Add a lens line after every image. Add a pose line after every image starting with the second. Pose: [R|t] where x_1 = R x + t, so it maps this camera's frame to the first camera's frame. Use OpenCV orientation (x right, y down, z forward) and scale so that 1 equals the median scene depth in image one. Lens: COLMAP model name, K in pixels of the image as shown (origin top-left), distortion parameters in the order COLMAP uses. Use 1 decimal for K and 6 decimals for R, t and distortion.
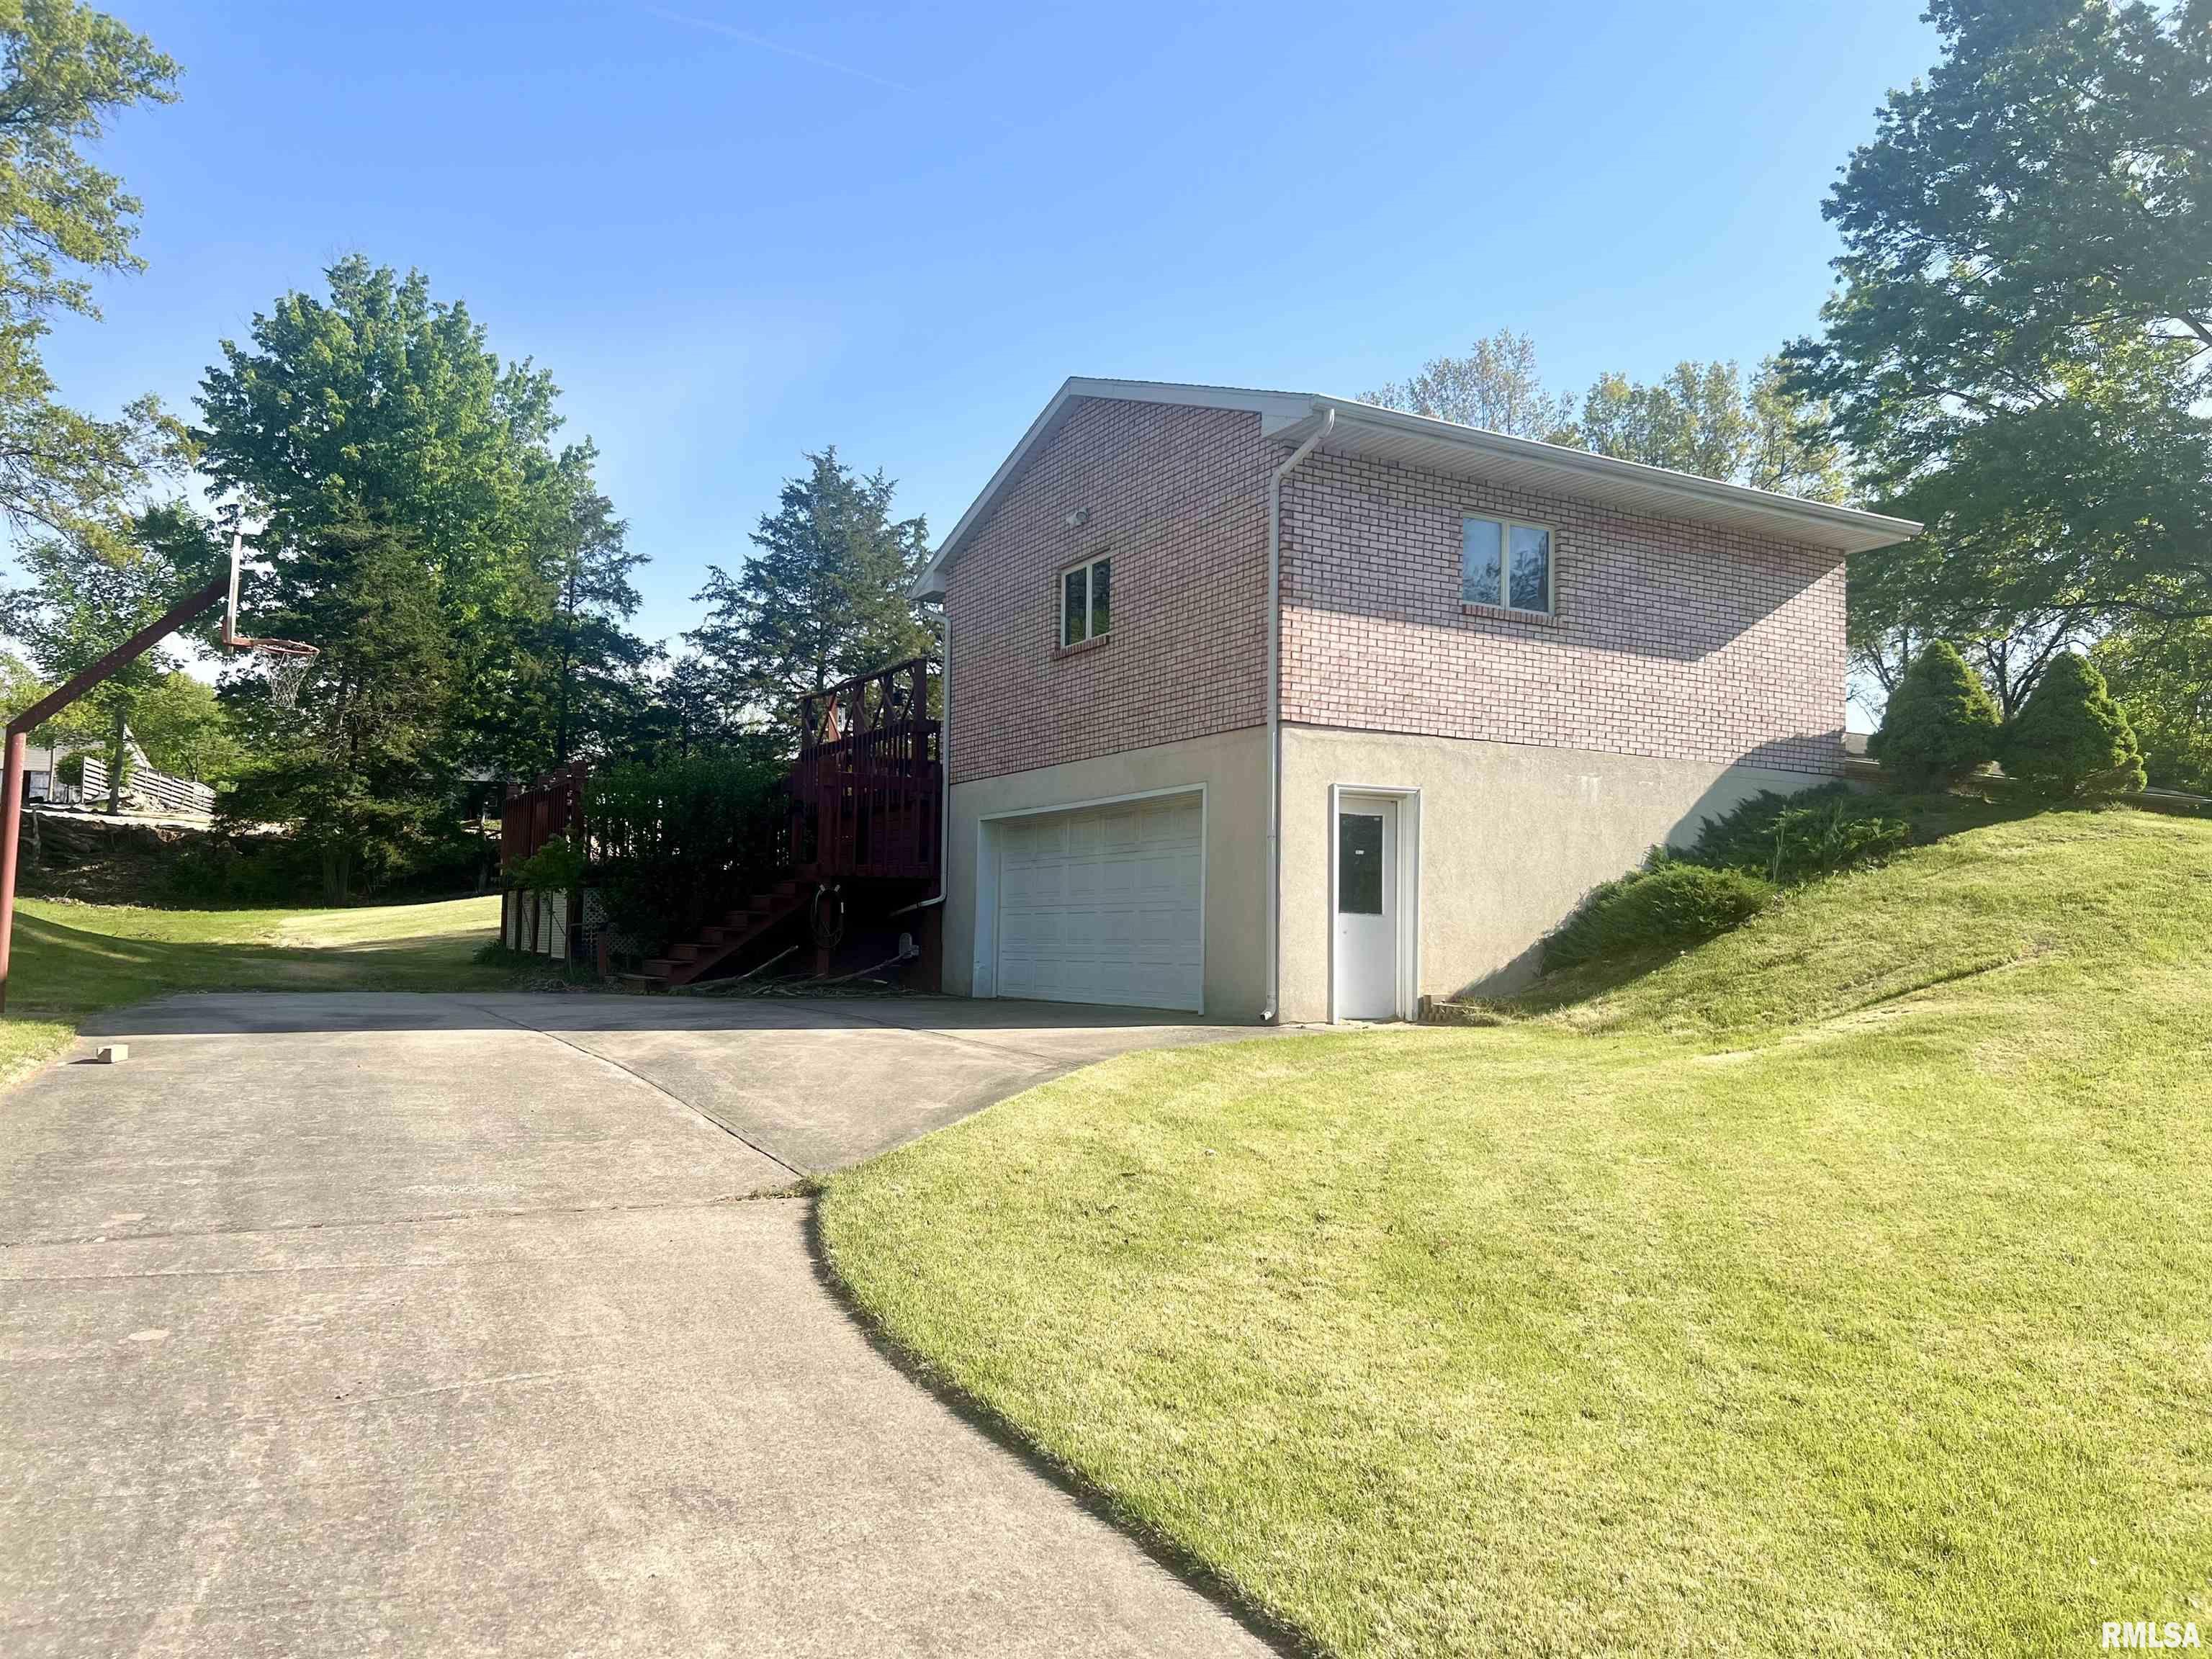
lens RADIAL K [[1654.8, 0, 1106.0], [0, 1654.8, 829.5], [0, 0, 1]] dist [0.005195, 0.002342]
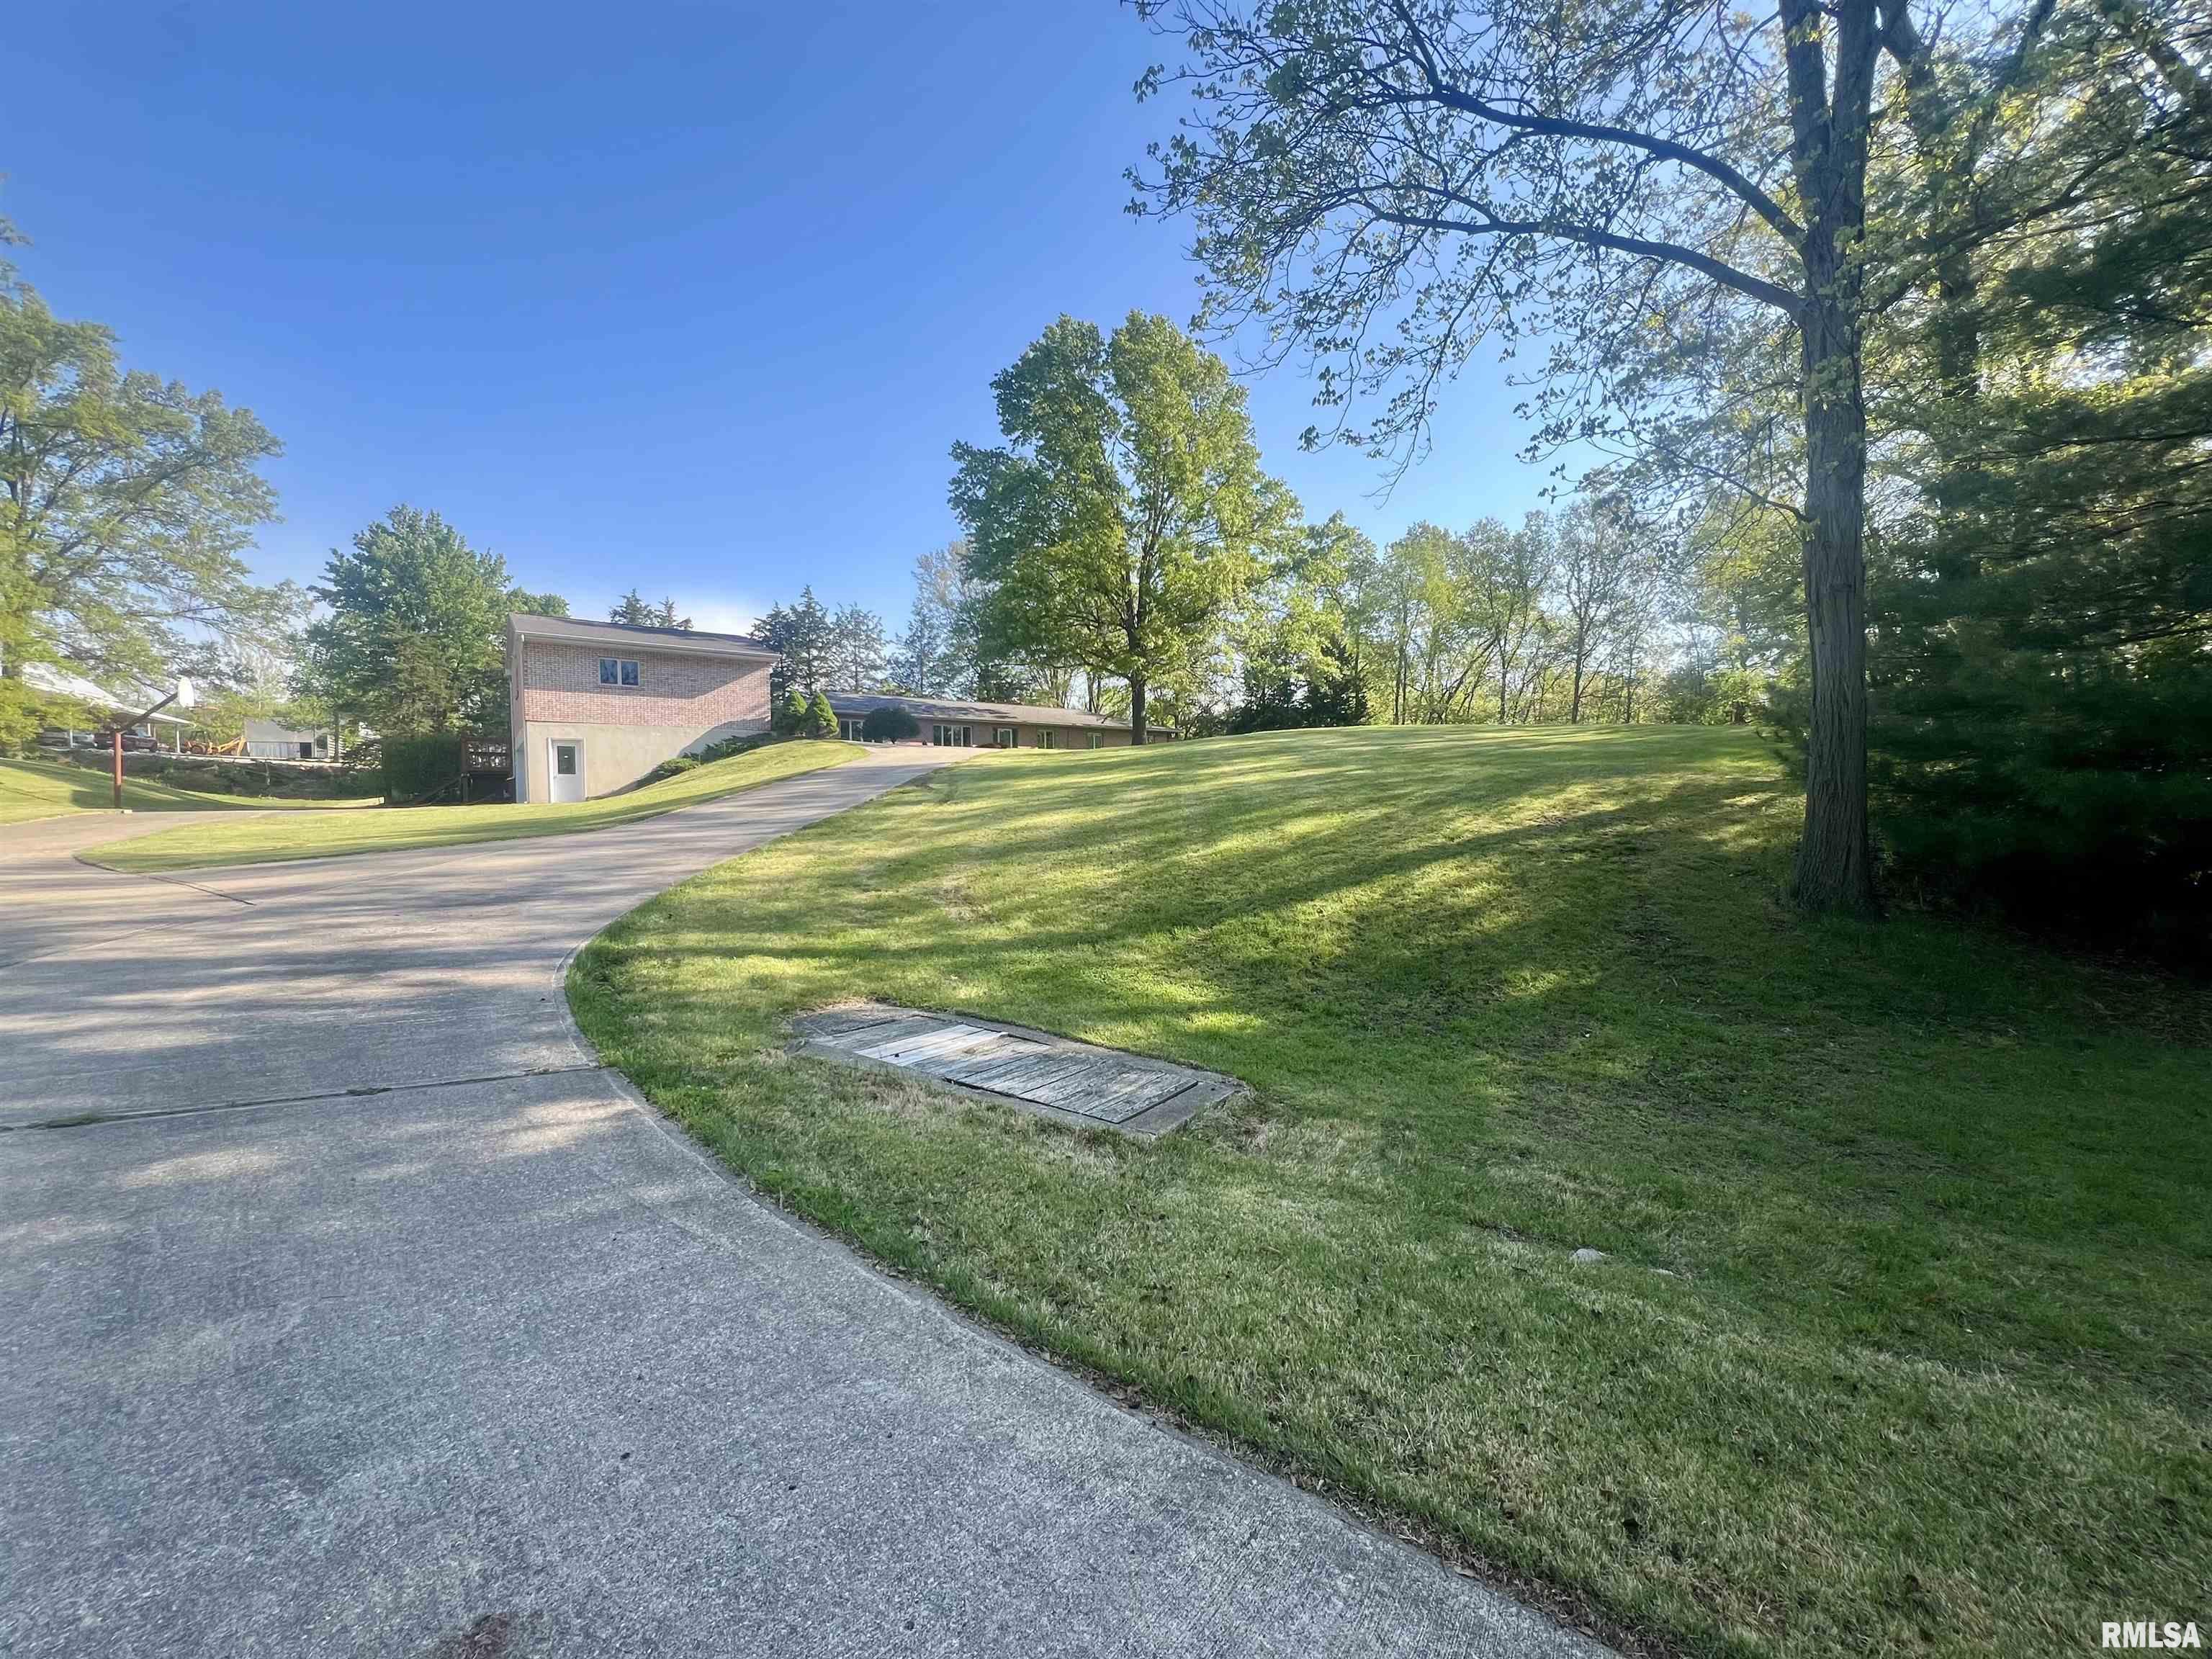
lens RADIAL K [[892.4, 0, 1106.0], [0, 892.4, 829.5], [0, 0, 1]] dist [-0.014809, 0.006709]
pose [[0.991455, -0.041432, 0.123697, 0.374256], [0.031029, 0.995908, 0.084876, 0.015821], [-0.126707, -0.080312, 0.988684, -0.379591]]
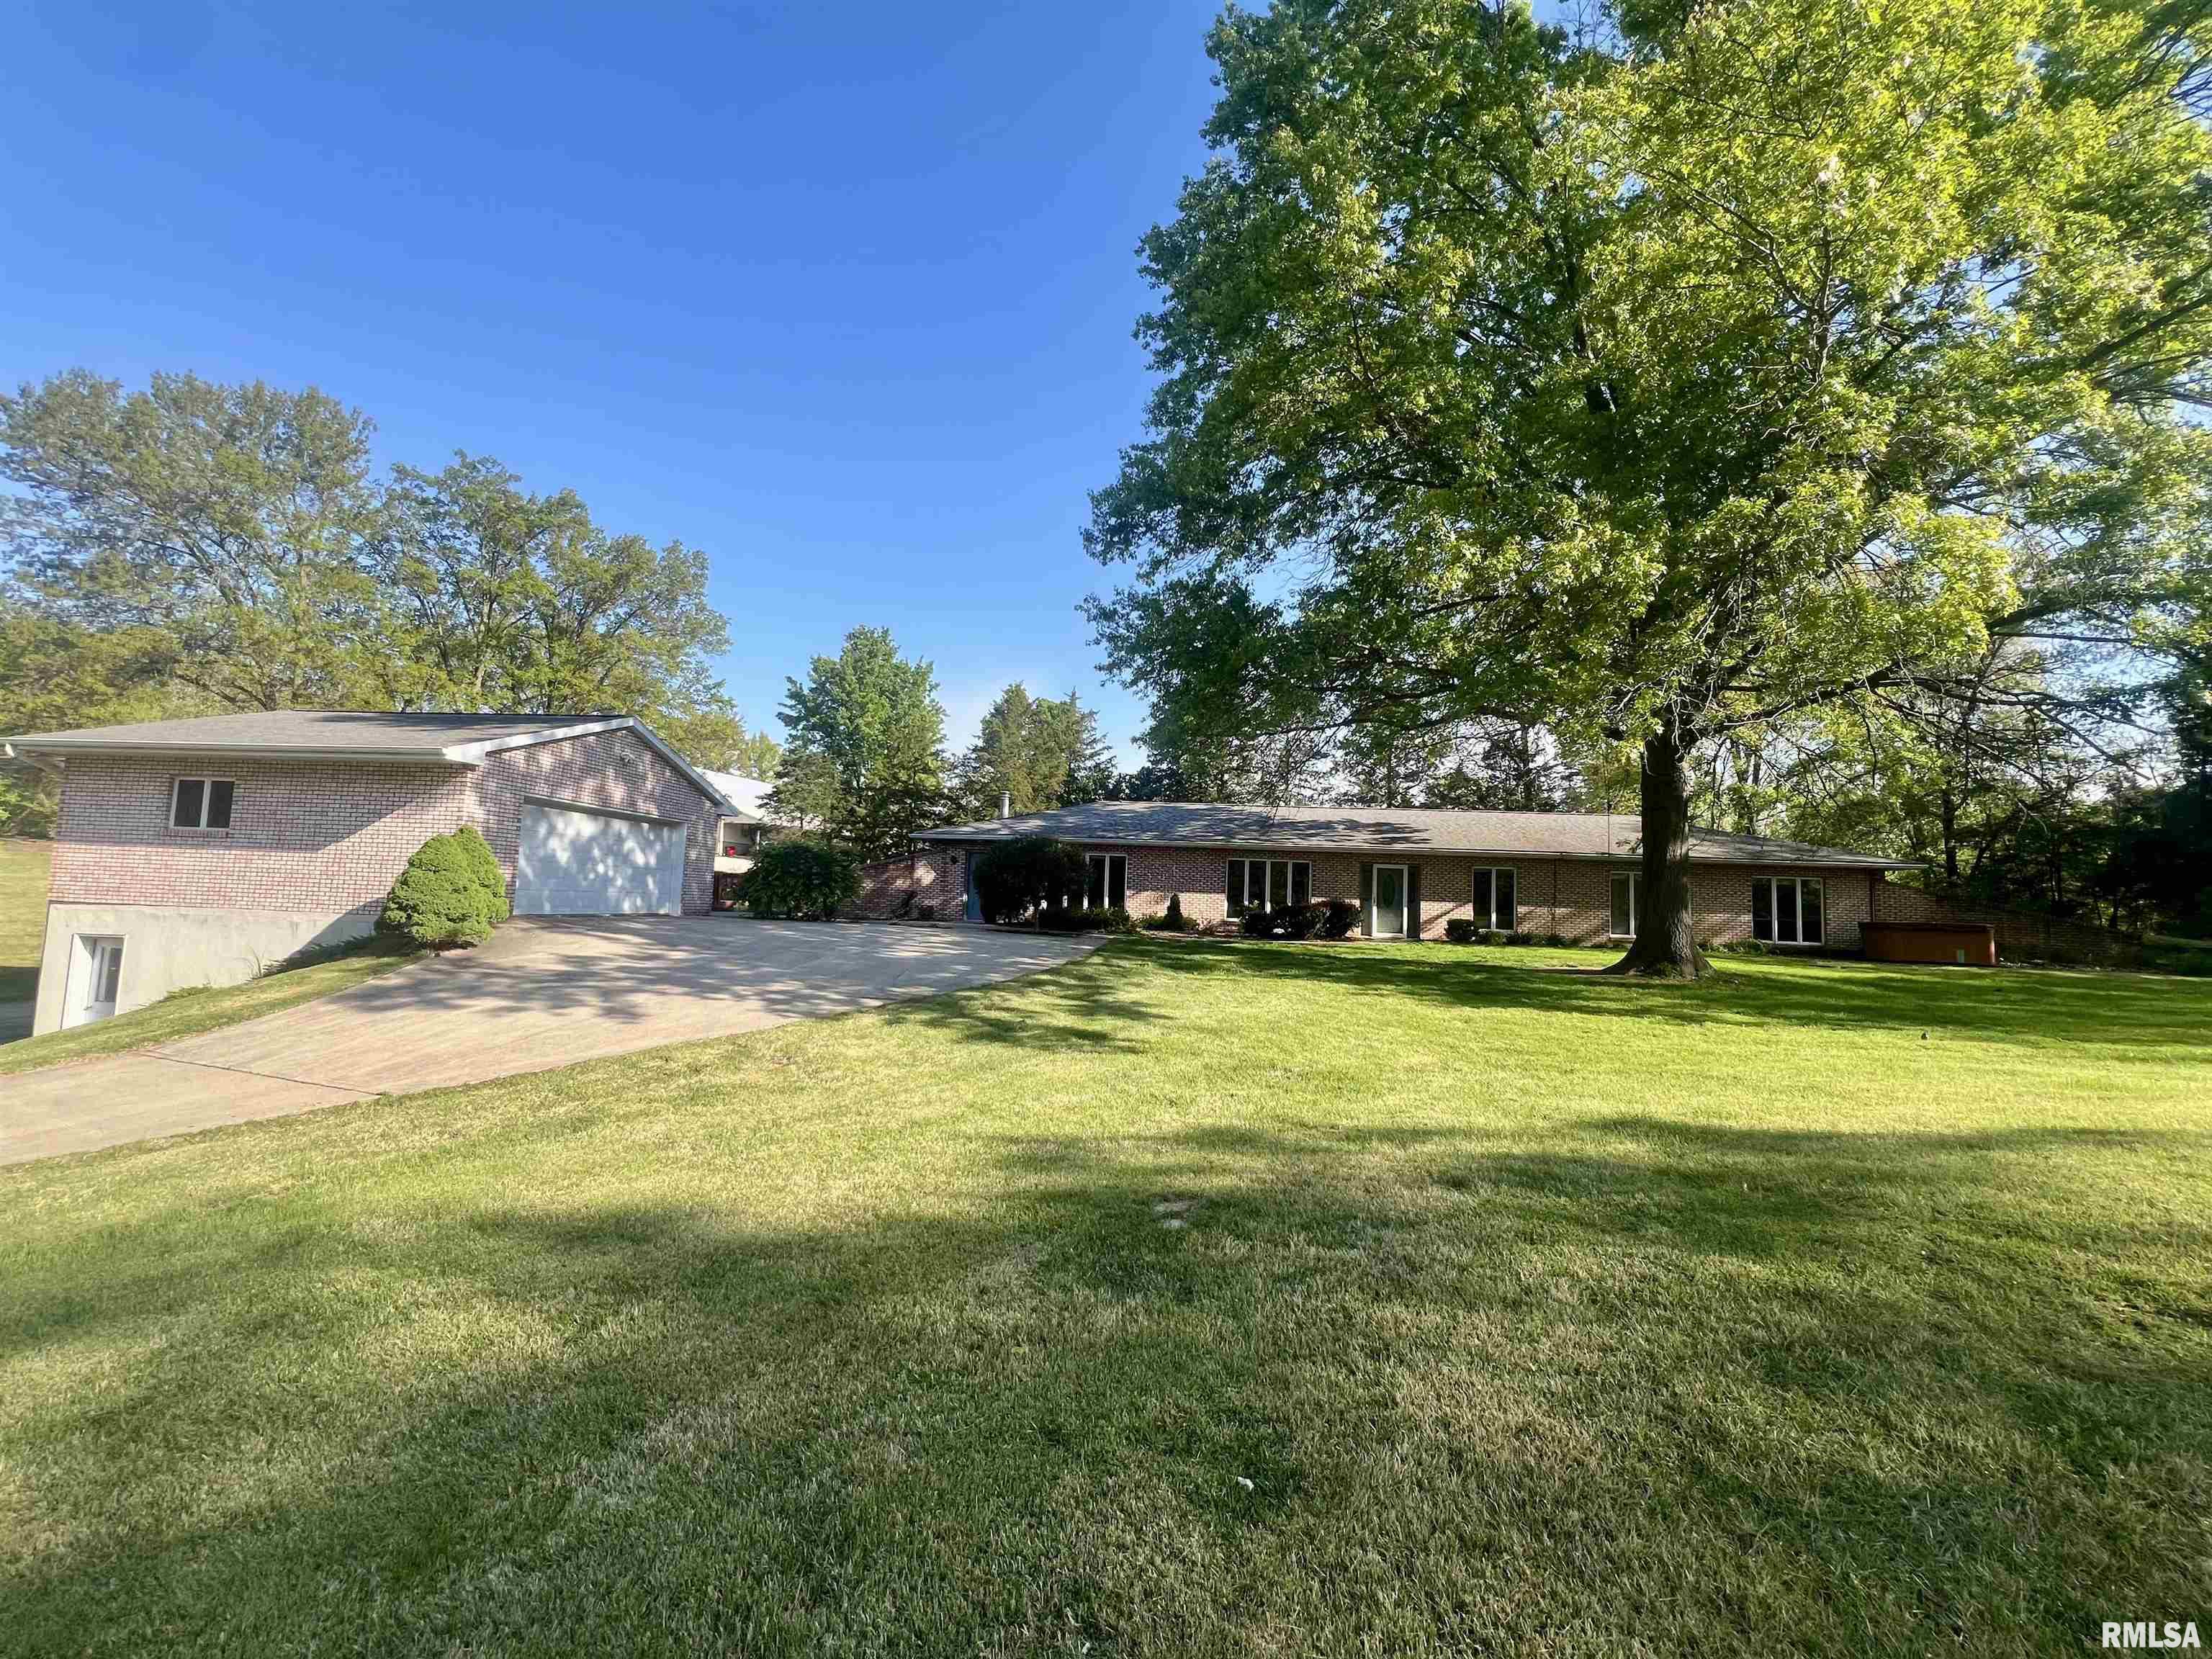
lens RADIAL K [[892.4, 0, 1106.0], [0, 892.4, 829.5], [0, 0, 1]] dist [-0.014809, 0.006709]
pose [[0.819511, -0.041944, -0.571526, 0.571455], [0.023039, 0.998923, -0.040275, -0.026864], [0.572600, 0.019838, 0.819595, 0.282595]]
